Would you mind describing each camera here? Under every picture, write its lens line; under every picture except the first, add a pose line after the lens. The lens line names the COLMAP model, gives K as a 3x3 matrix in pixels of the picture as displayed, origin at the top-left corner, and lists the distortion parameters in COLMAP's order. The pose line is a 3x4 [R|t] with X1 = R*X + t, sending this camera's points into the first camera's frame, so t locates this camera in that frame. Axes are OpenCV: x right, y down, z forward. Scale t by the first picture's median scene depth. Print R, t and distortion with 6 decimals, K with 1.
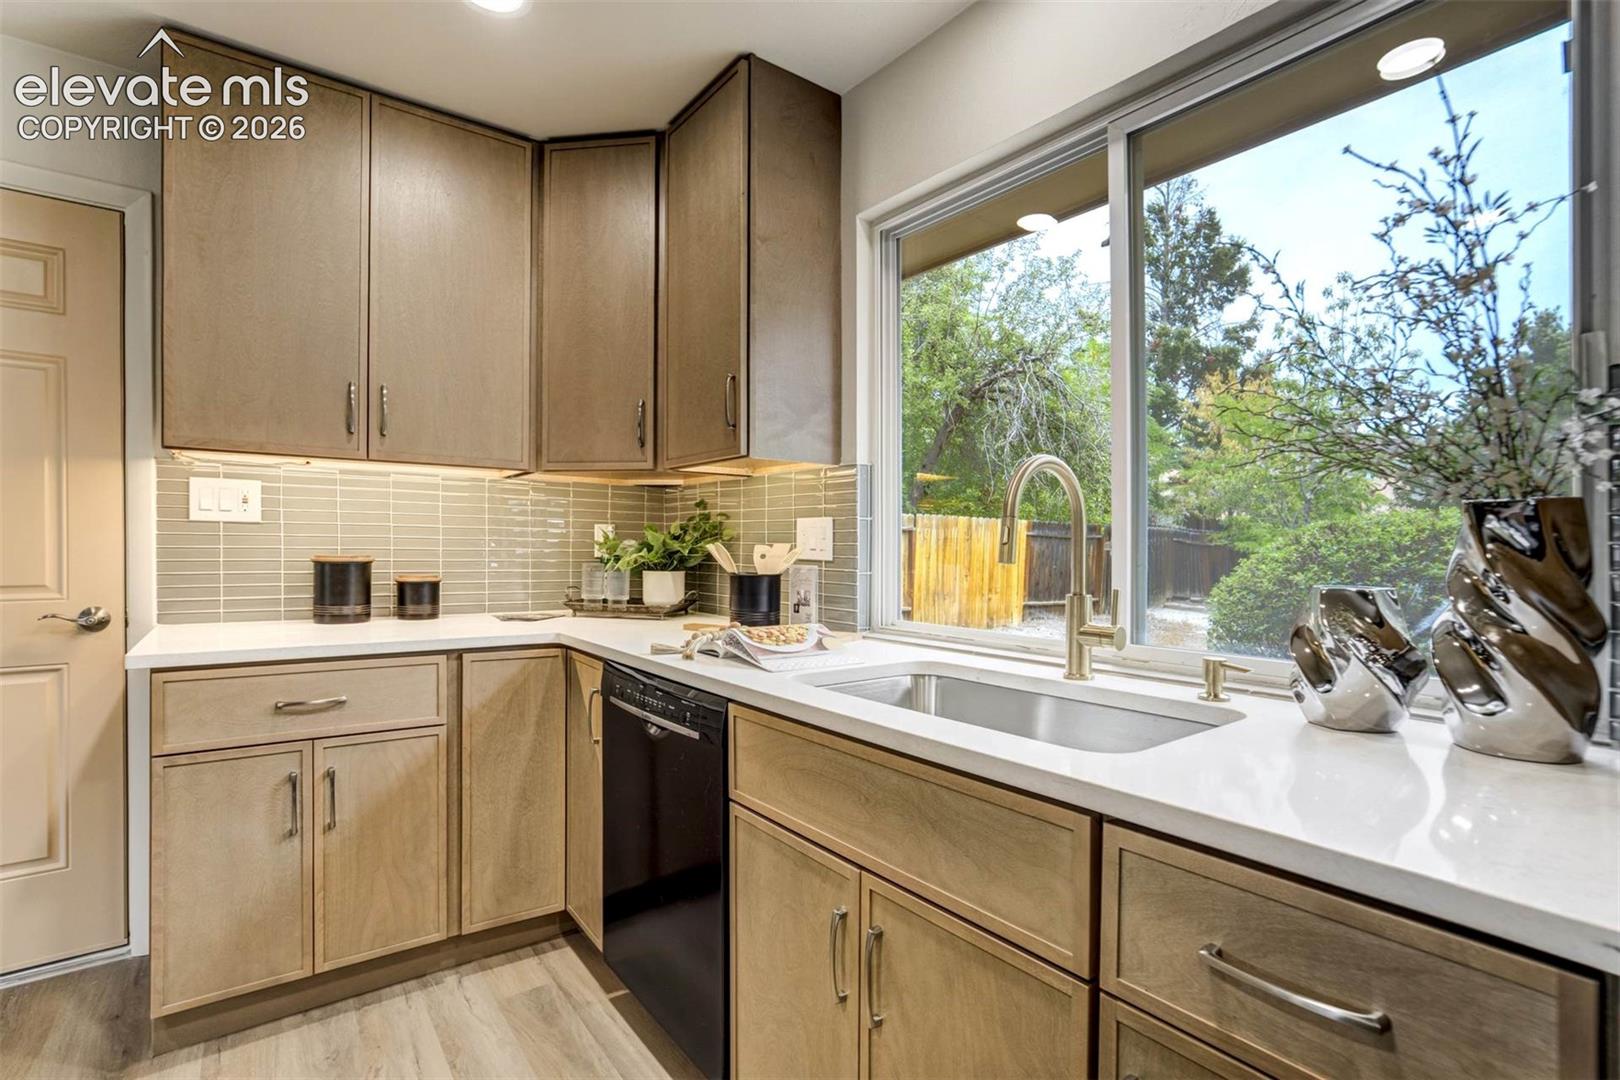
lens RADIAL K [[764.9, 0, 783.4], [0, 764.9, 545.9], [0, 0, 1]] dist [-0.040343, 0.012003]
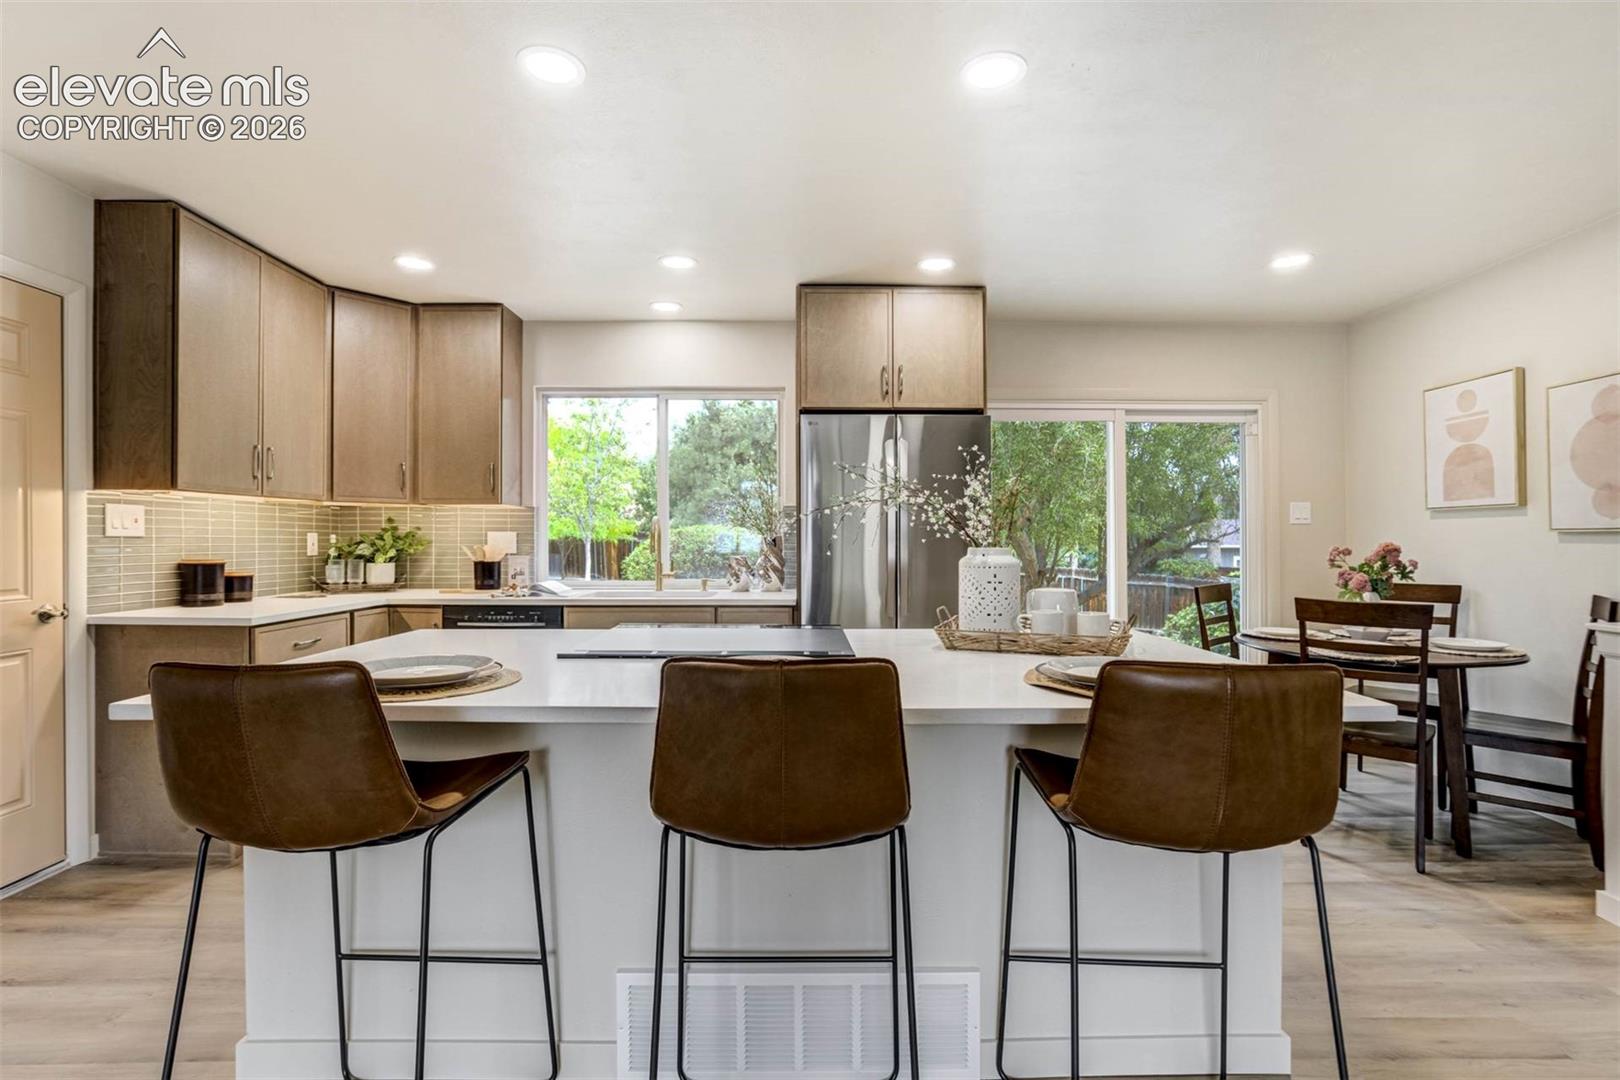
lens RADIAL K [[764.9, 0, 819.4], [0, 764.9, 538.4], [0, 0, 1]] dist [-0.040343, 0.012003]
pose [[0.568875, -0.011475, 0.822344, -1.150839], [0.004848, 0.999932, 0.010599, -0.037423], [-0.822410, -0.002043, 0.568892, -0.810285]]
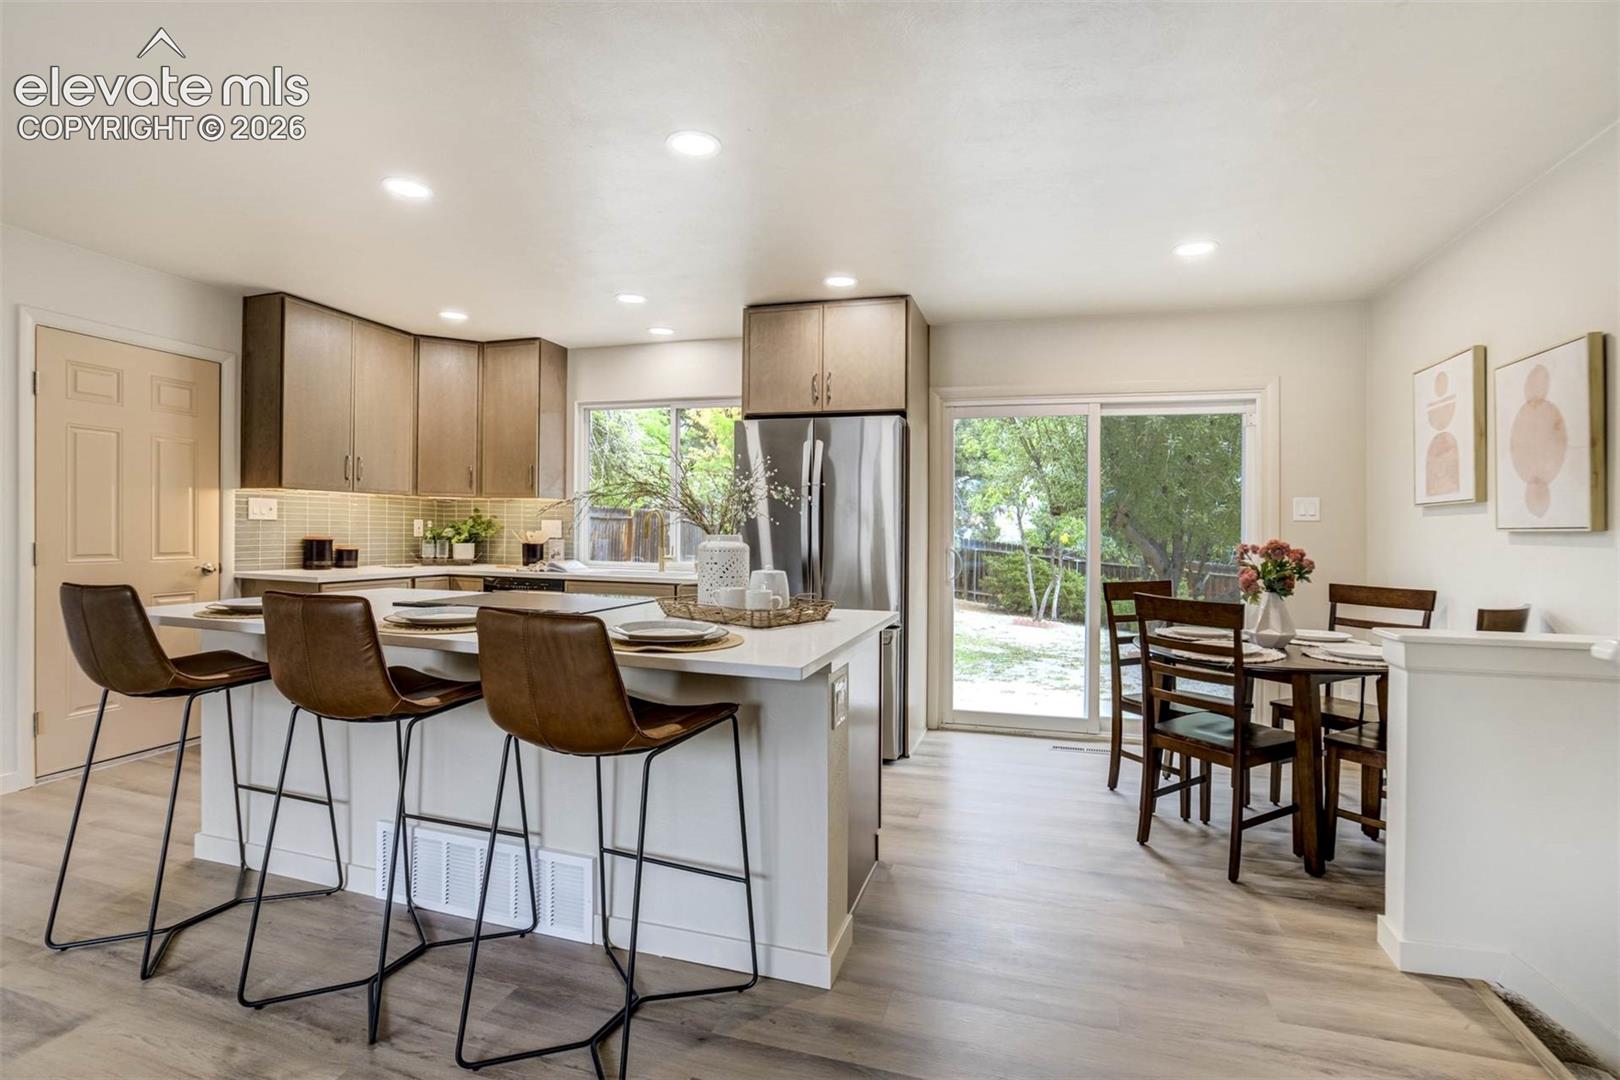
lens RADIAL K [[764.9, 0, 821.7], [0, 764.9, 532.1], [0, 0, 1]] dist [-0.040343, 0.012003]
pose [[0.791344, -0.000653, 0.611370, -0.796003], [-0.007416, 0.999916, 0.010668, -0.031958], [-0.611326, -0.012976, 0.791273, -1.499639]]
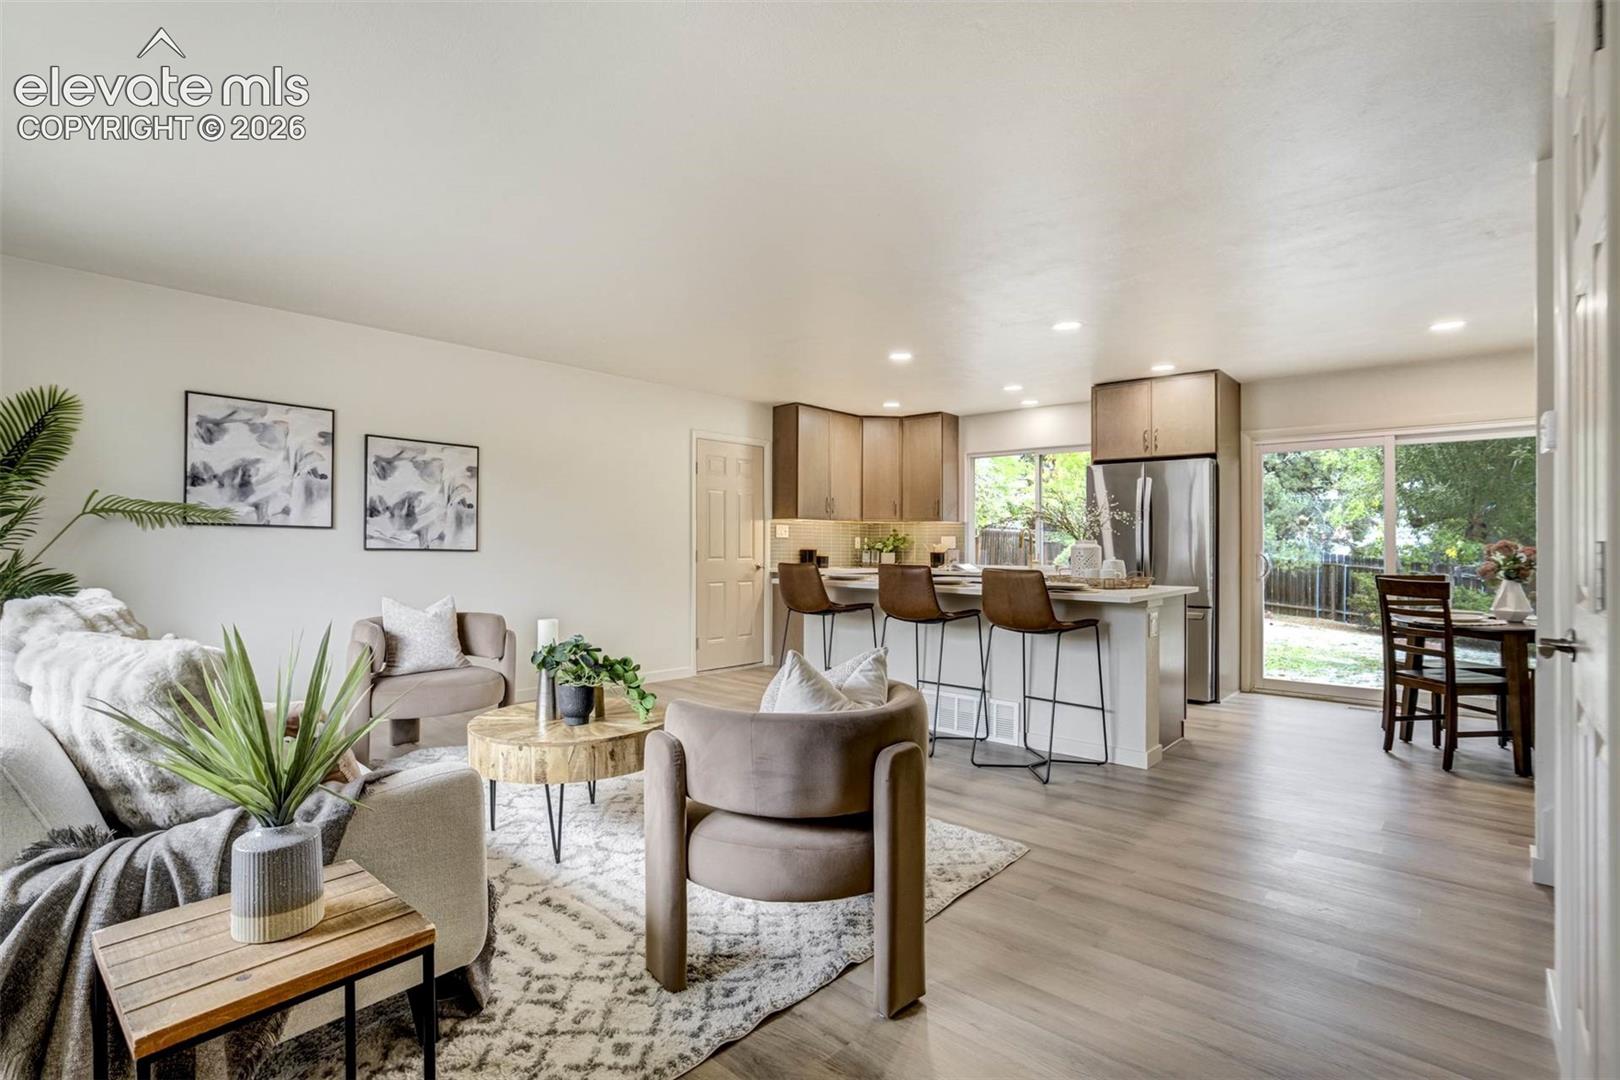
lens RADIAL K [[764.9, 0, 799.2], [0, 764.9, 551.3], [0, 0, 1]] dist [-0.040343, 0.012003]
pose [[0.979084, -0.005151, 0.203394, -1.370027], [0.002925, 0.999933, 0.011241, -0.011000], [-0.203438, -0.010411, 0.979033, -2.330320]]
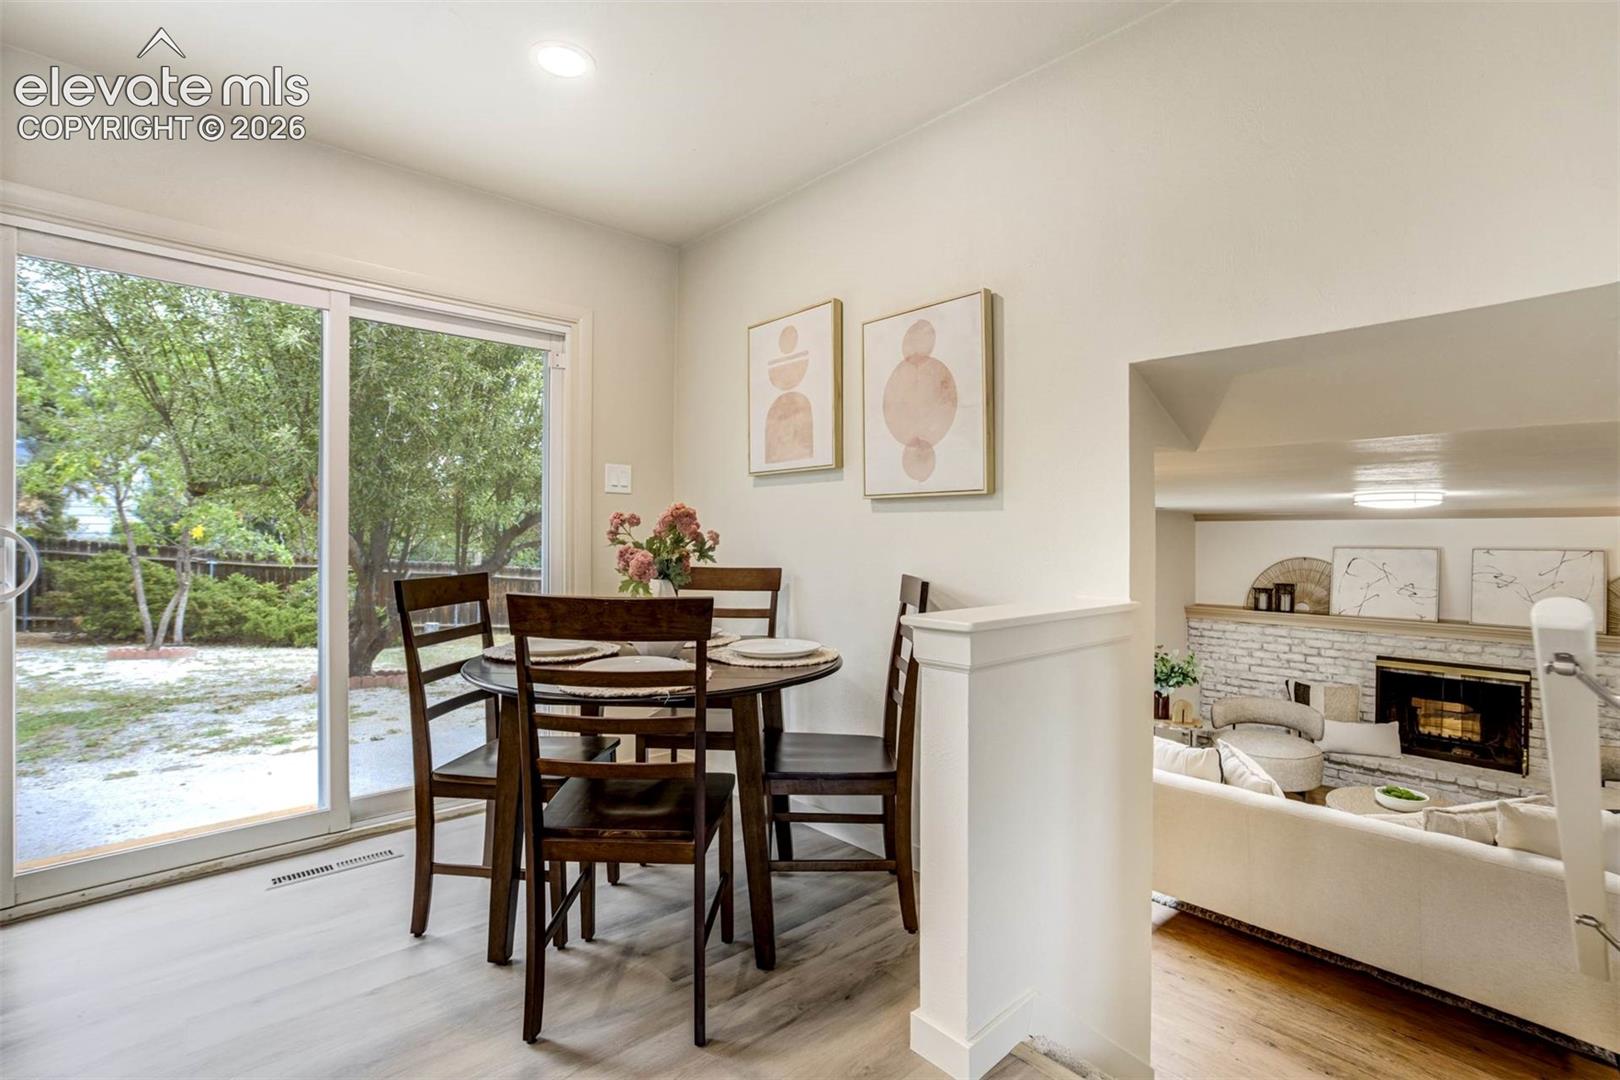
lens RADIAL K [[764.9, 0, 831.2], [0, 764.9, 526.3], [0, 0, 1]] dist [-0.040343, 0.012003]
pose [[-0.118587, 0.002930, 0.992939, -0.278736], [-0.009563, 0.999946, -0.004093, 0.024510], [-0.992898, -0.009981, -0.118553, -0.975116]]
